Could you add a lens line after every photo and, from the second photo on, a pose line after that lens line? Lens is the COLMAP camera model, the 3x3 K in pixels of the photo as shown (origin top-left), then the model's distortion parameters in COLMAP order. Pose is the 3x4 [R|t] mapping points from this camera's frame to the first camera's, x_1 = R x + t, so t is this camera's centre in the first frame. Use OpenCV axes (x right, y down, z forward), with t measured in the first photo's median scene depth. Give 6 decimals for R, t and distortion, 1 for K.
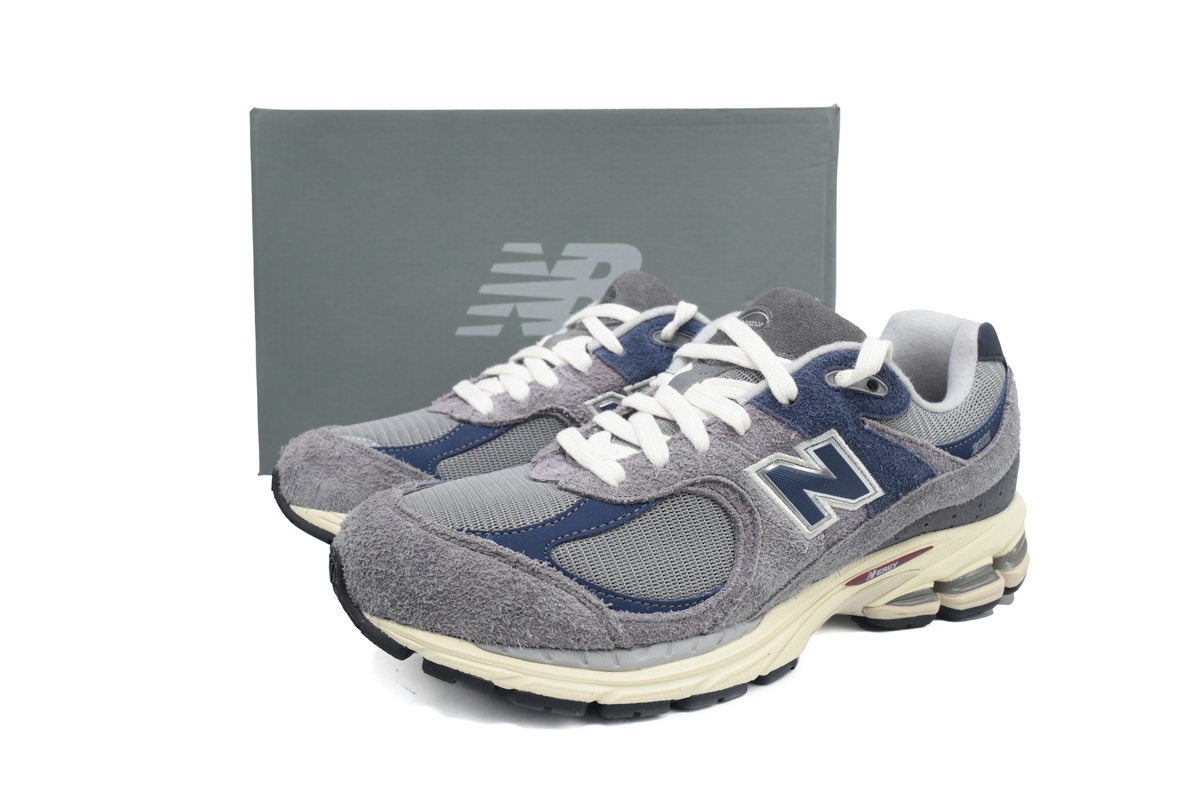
lens RADIAL K [[815.7, 0, 600.0], [0, 815.7, 400.0], [0, 0, 1]] dist [0.008208, -0.001783]
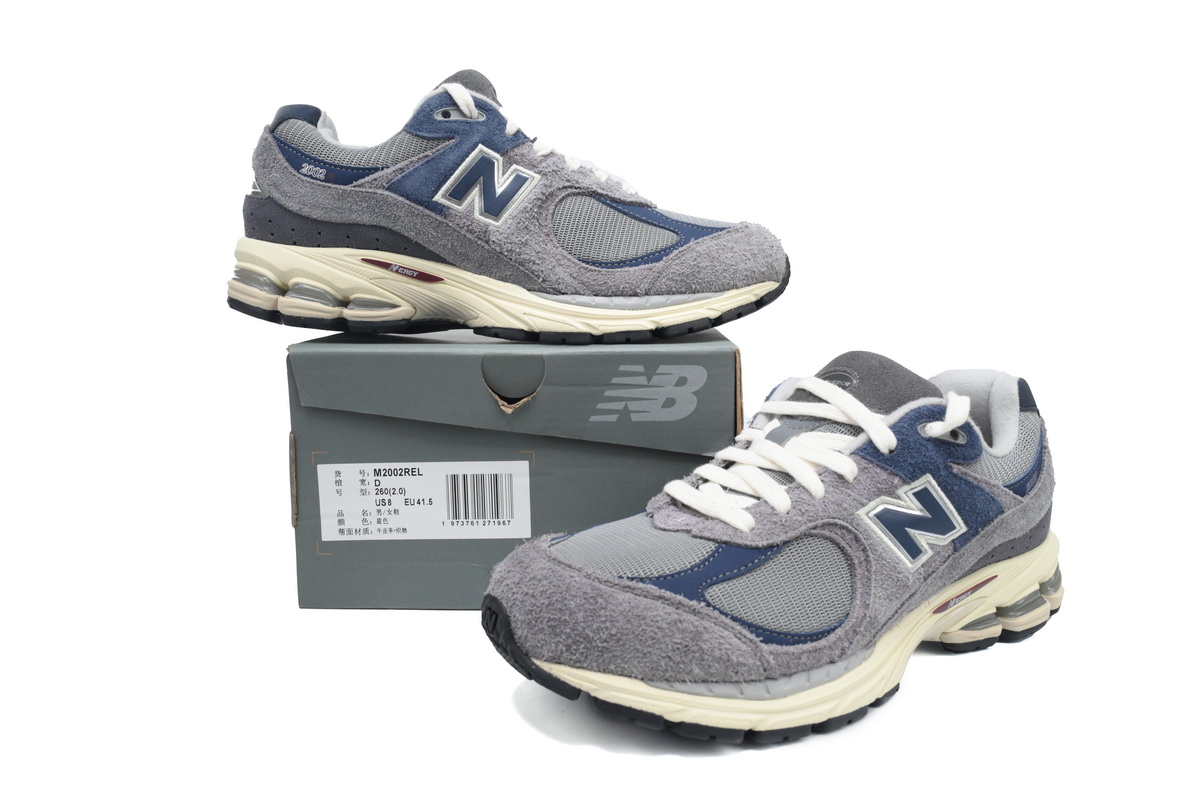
lens RADIAL K [[815.7, 0, 600.0], [0, 815.7, 400.0], [0, 0, 1]] dist [0.008208, -0.001783]
pose [[0.993933, -0.023230, 0.107509, -0.293737], [0.030352, 0.997418, -0.065091, -0.007457], [-0.105720, 0.067959, 0.992071, -0.095795]]
